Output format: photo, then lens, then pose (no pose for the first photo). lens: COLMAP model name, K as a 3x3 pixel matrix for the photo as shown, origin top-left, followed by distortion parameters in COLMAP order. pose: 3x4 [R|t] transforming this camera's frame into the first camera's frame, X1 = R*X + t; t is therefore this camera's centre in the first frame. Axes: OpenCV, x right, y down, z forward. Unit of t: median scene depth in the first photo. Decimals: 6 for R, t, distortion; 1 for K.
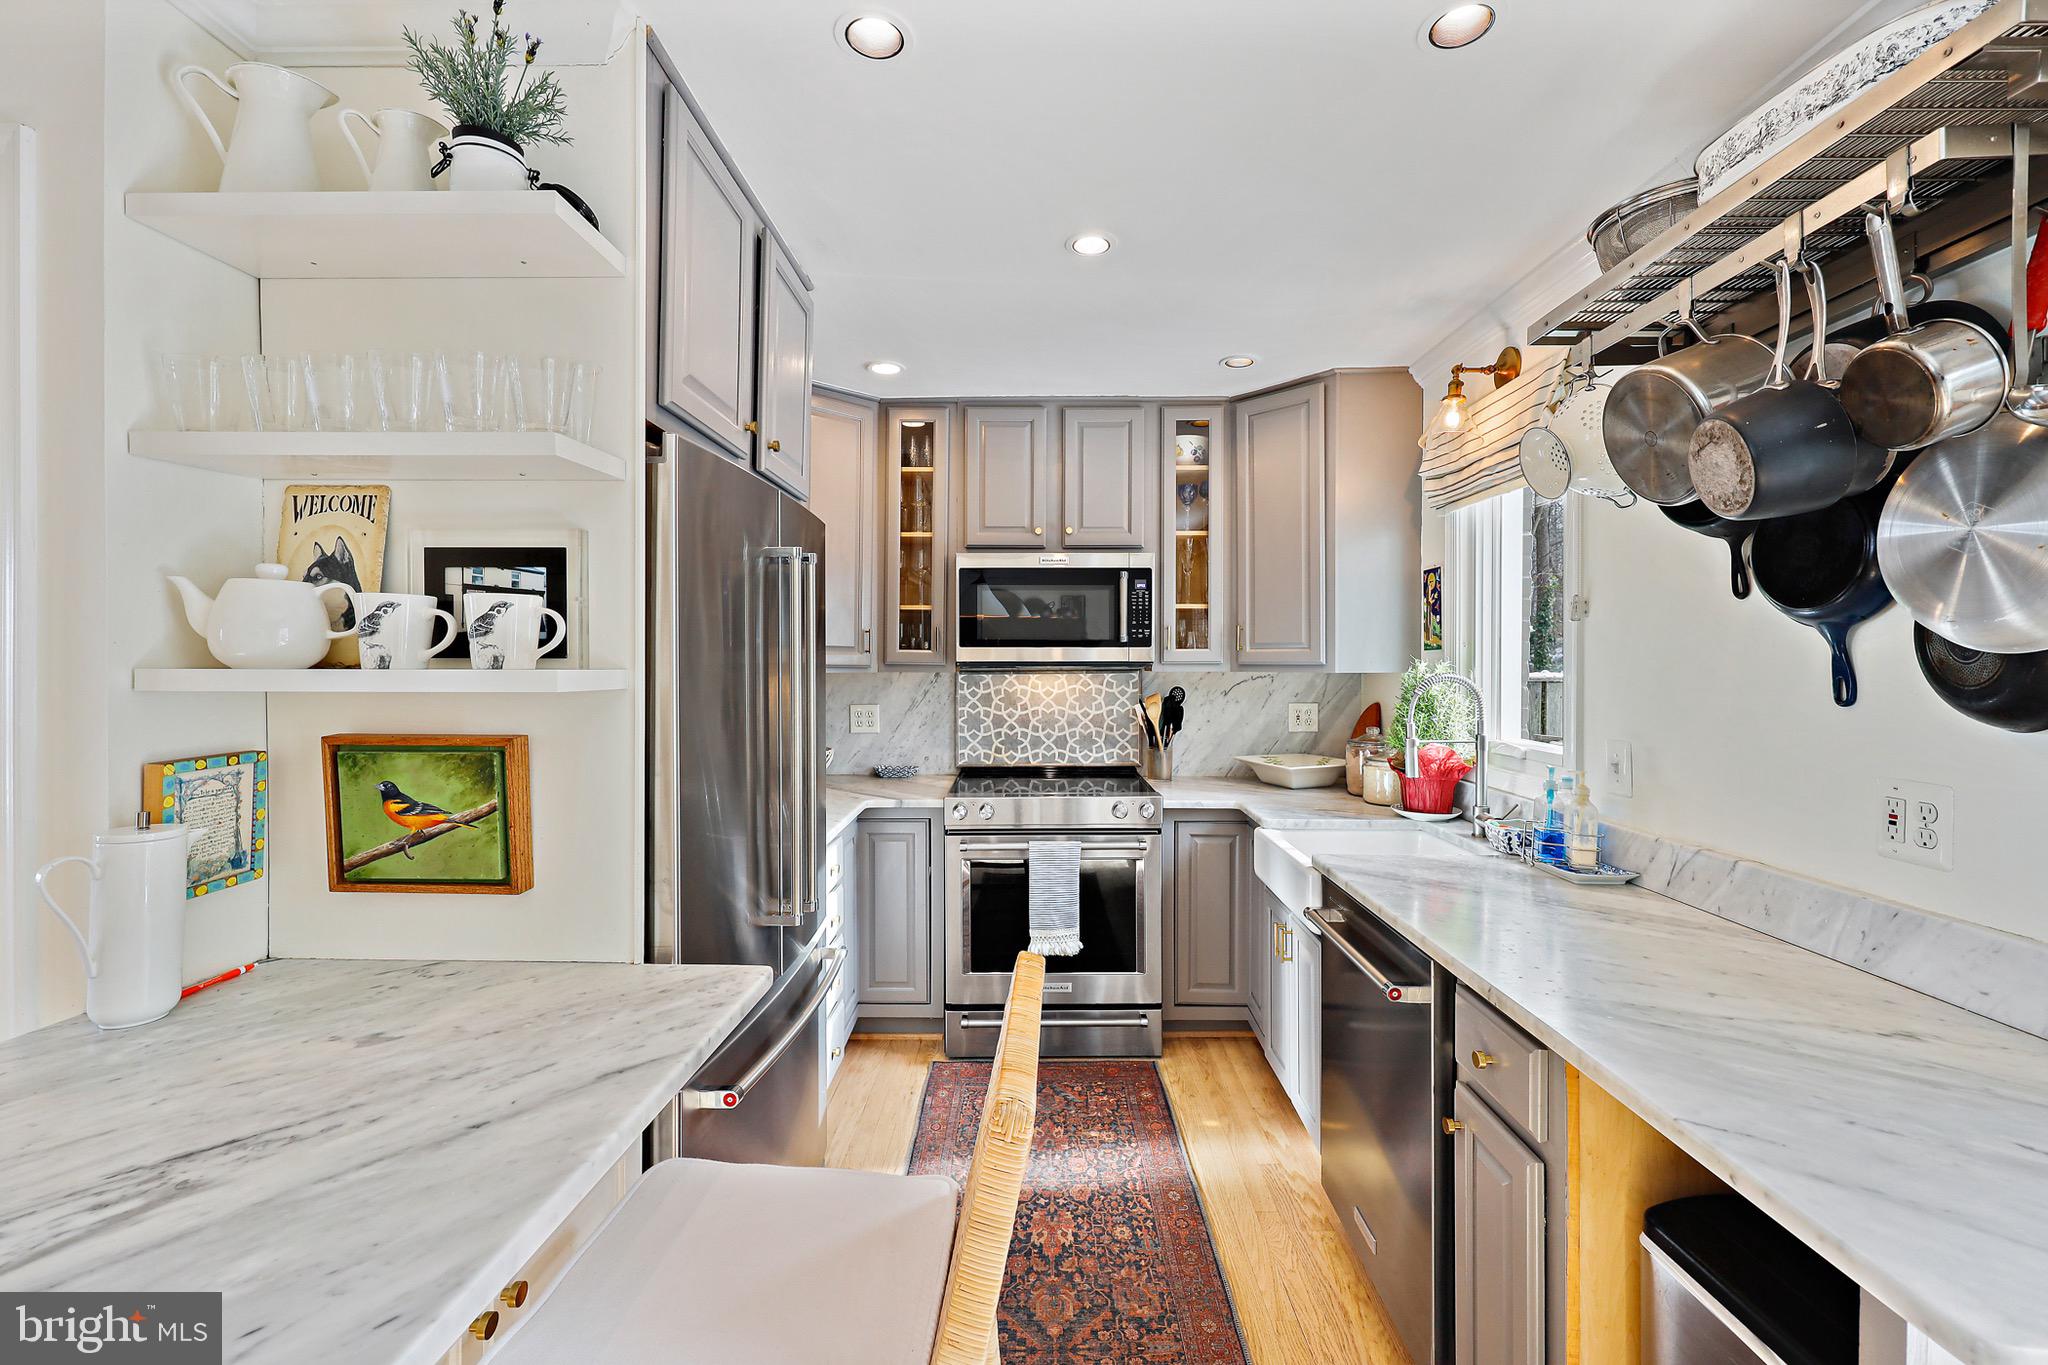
lens RADIAL K [[836.8, 0, 1019.2], [0, 836.8, 665.3], [0, 0, 1]] dist [-0.000593, 0.000066]
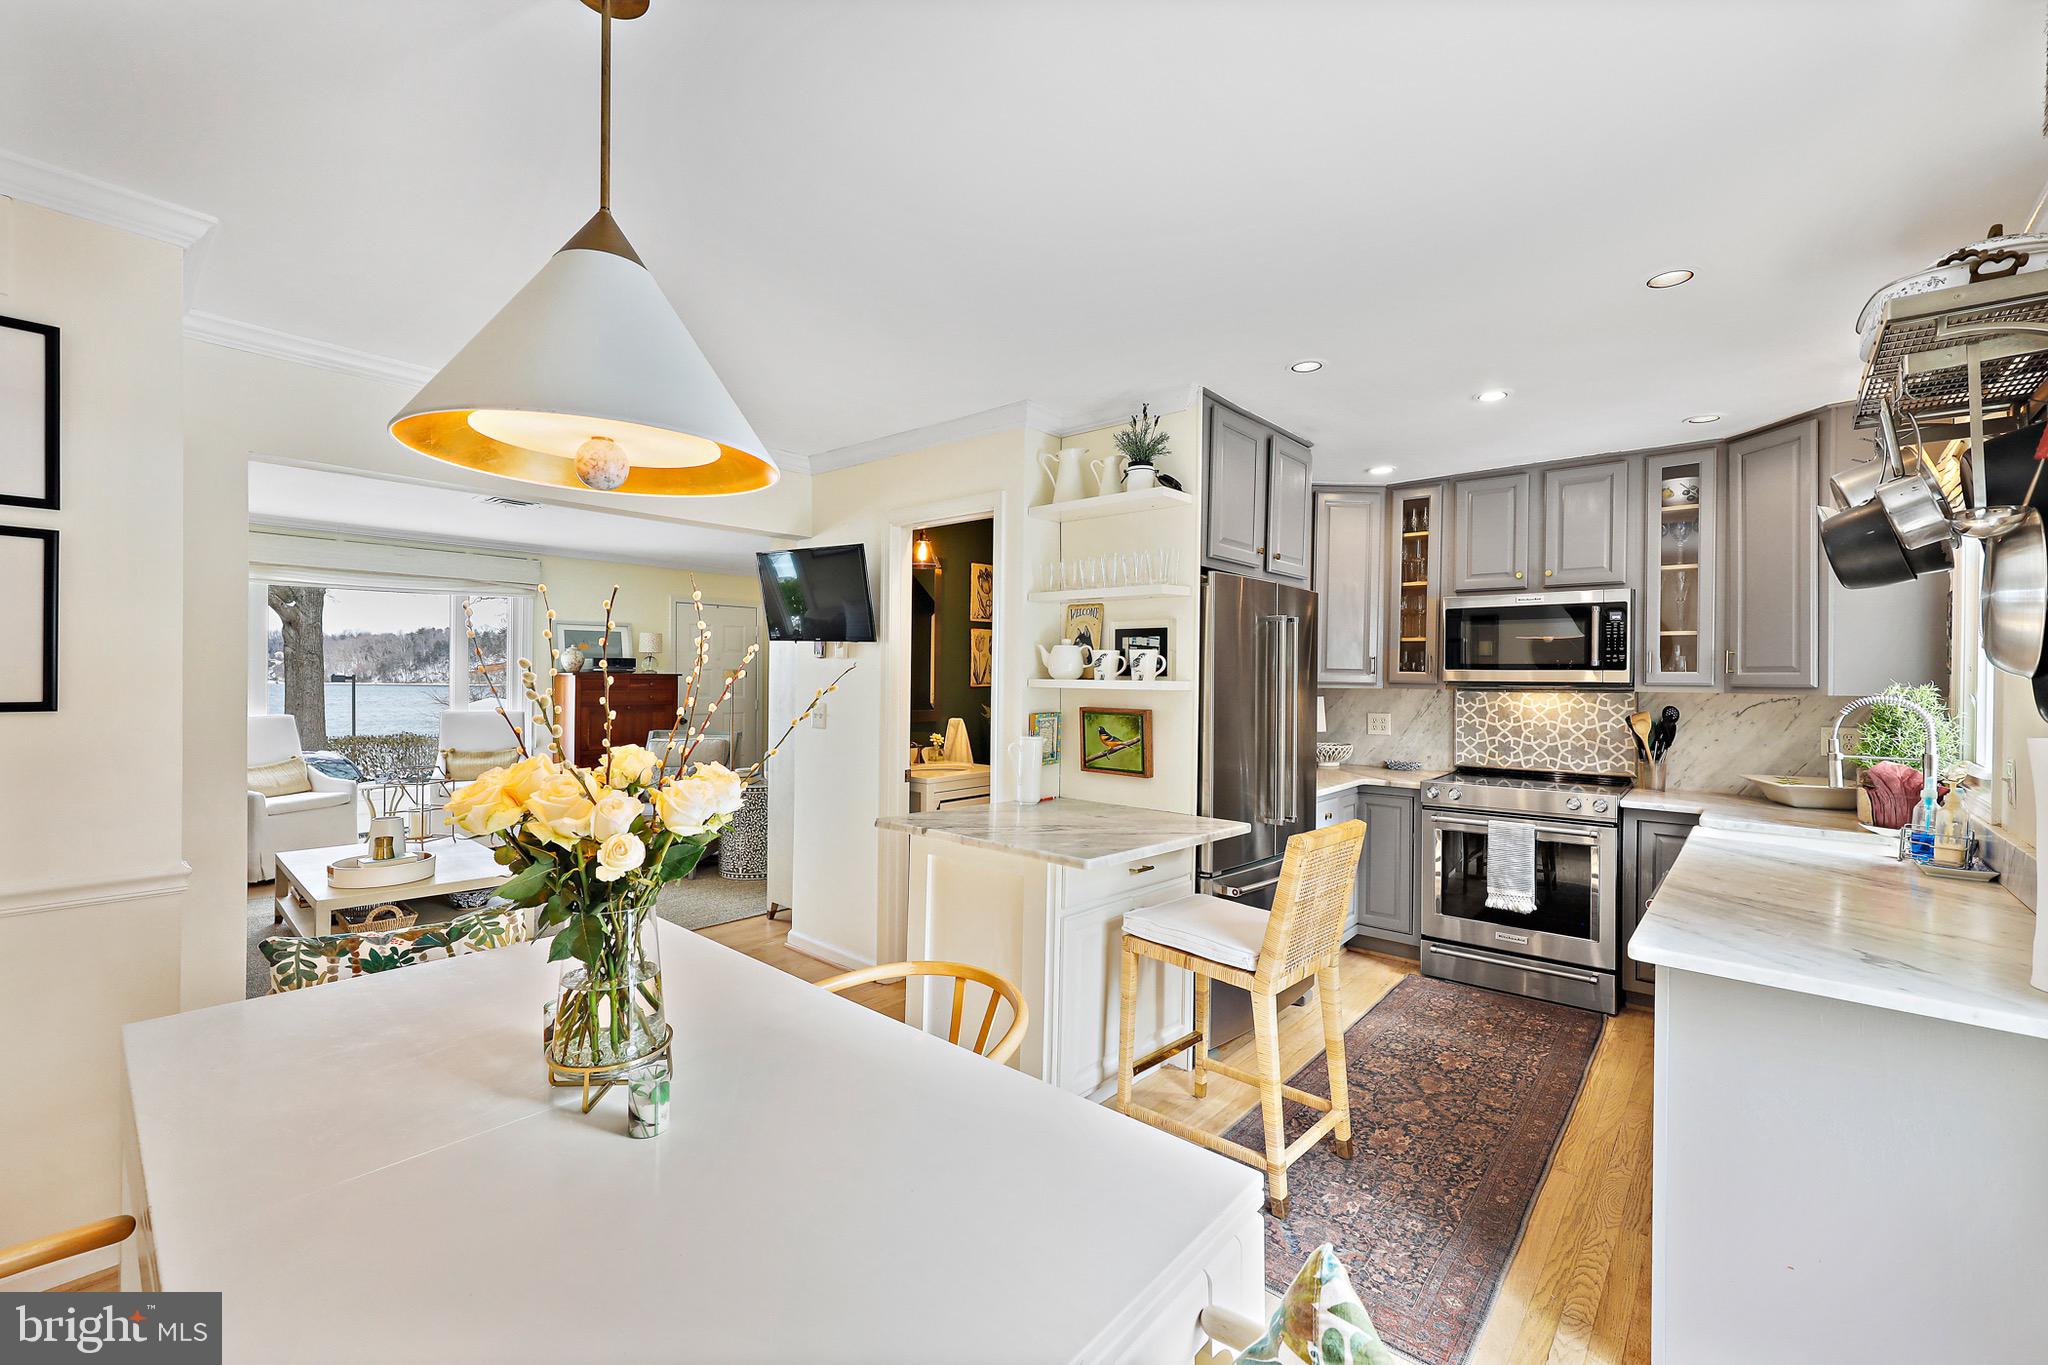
lens RADIAL K [[835.7, 0, 1030.2], [0, 835.7, 676.7], [0, 0, 1]] dist [-0.003069, -0.000374]
pose [[0.773139, 0.007345, -0.634194, 0.274820], [-0.013259, 0.999902, -0.004583, 0.003719], [0.634098, 0.011952, 0.773160, -0.445578]]
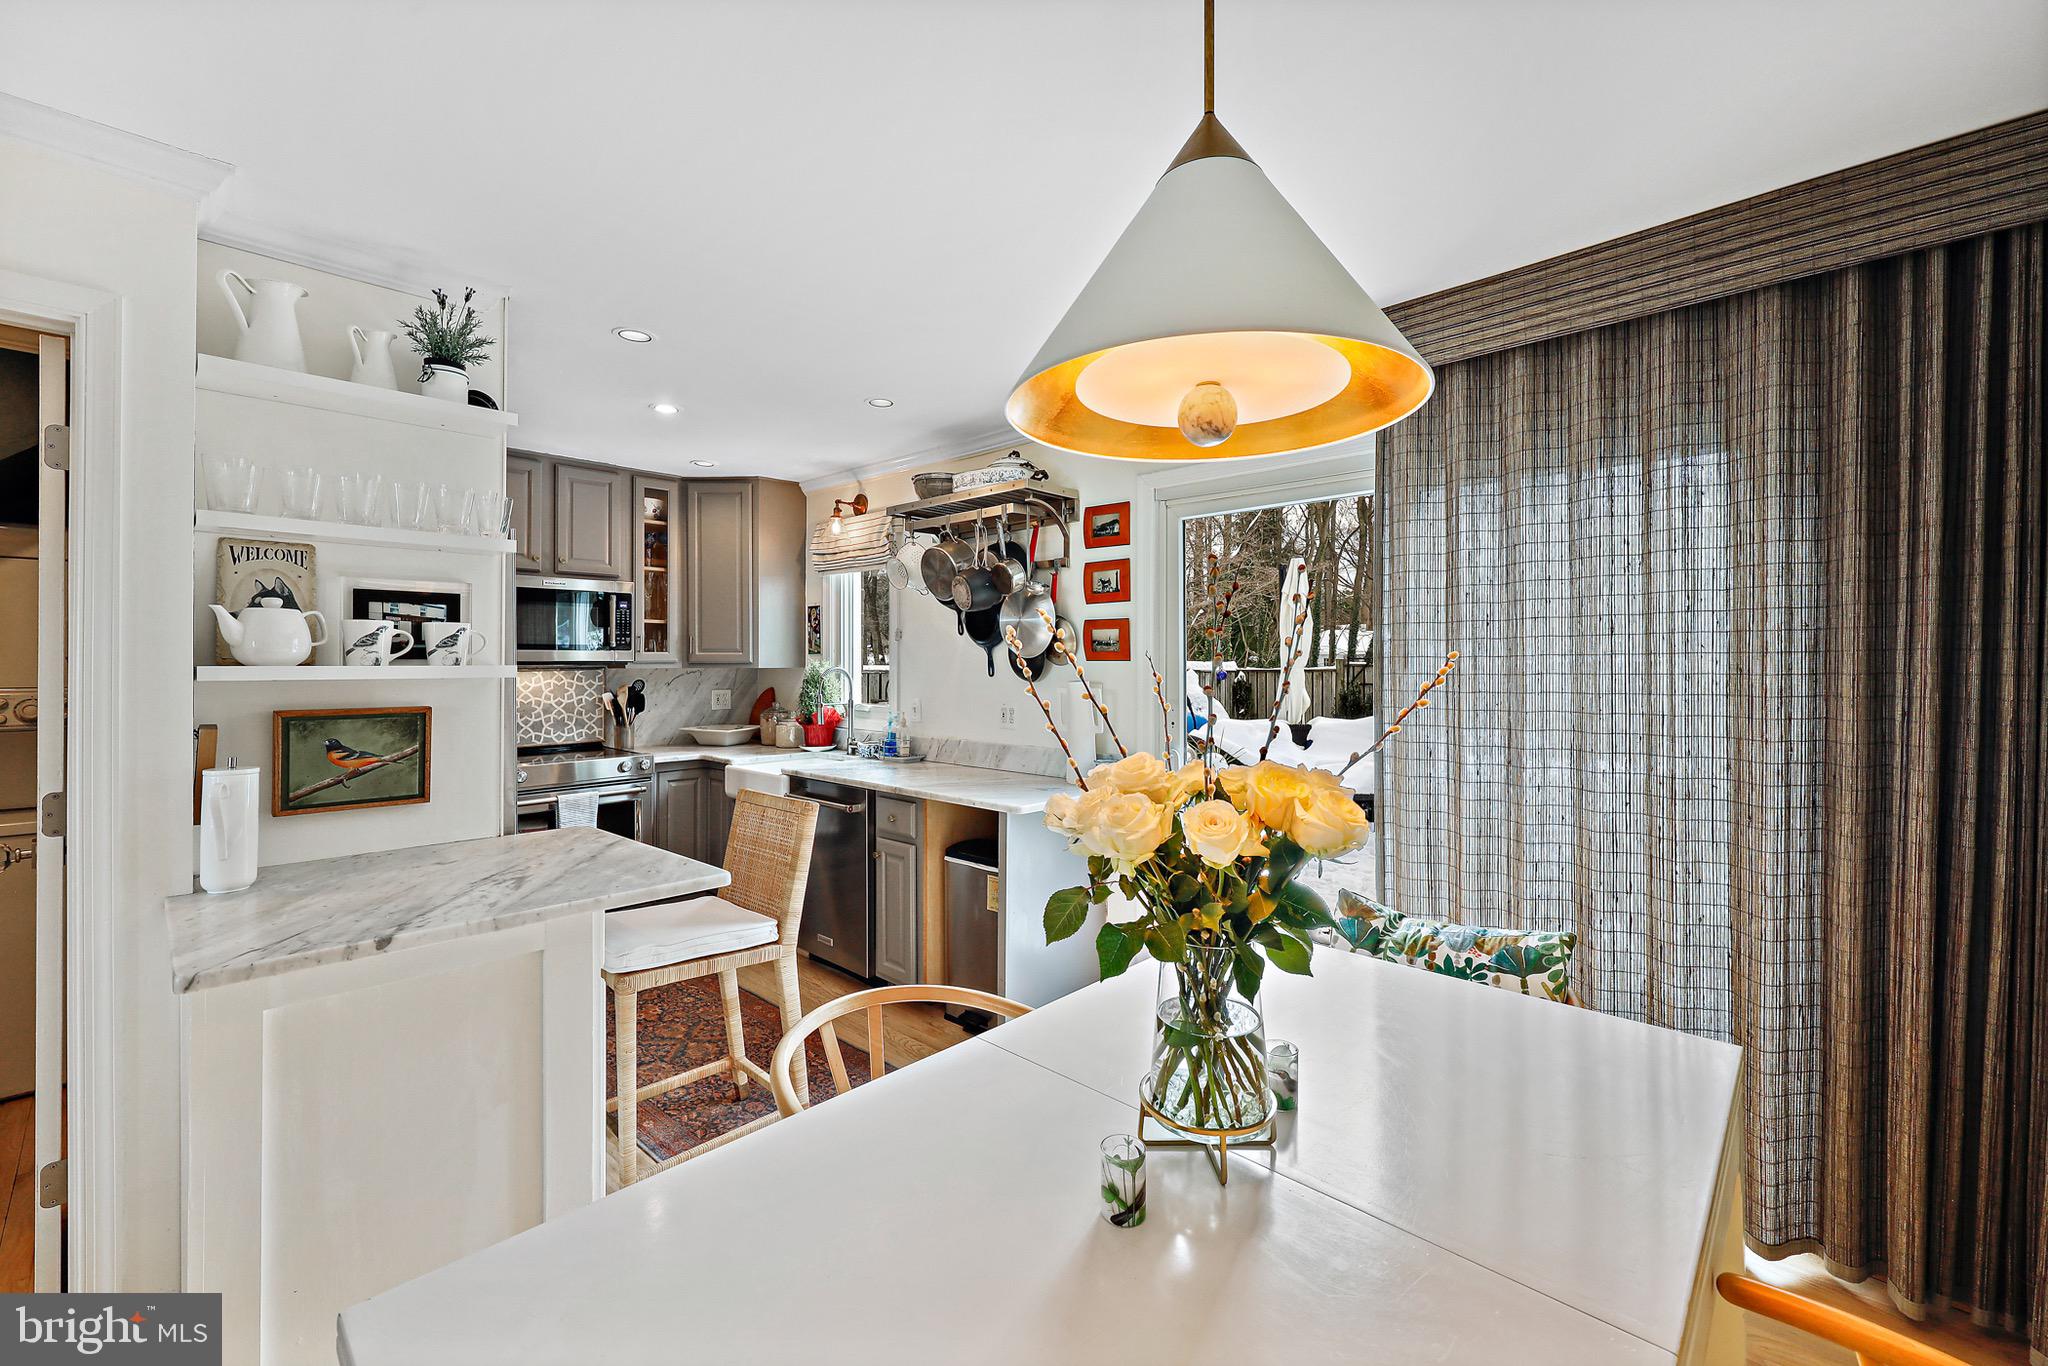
lens RADIAL K [[829.2, 0, 1021.4], [0, 829.2, 654.3], [0, 0, 1]] dist [-0.001019, -0.000103]
pose [[0.673879, 0.004325, 0.738829, -0.457913], [0.005093, 0.999932, -0.010499, 0.002153], [-0.738824, 0.010838, 0.673811, -0.435005]]
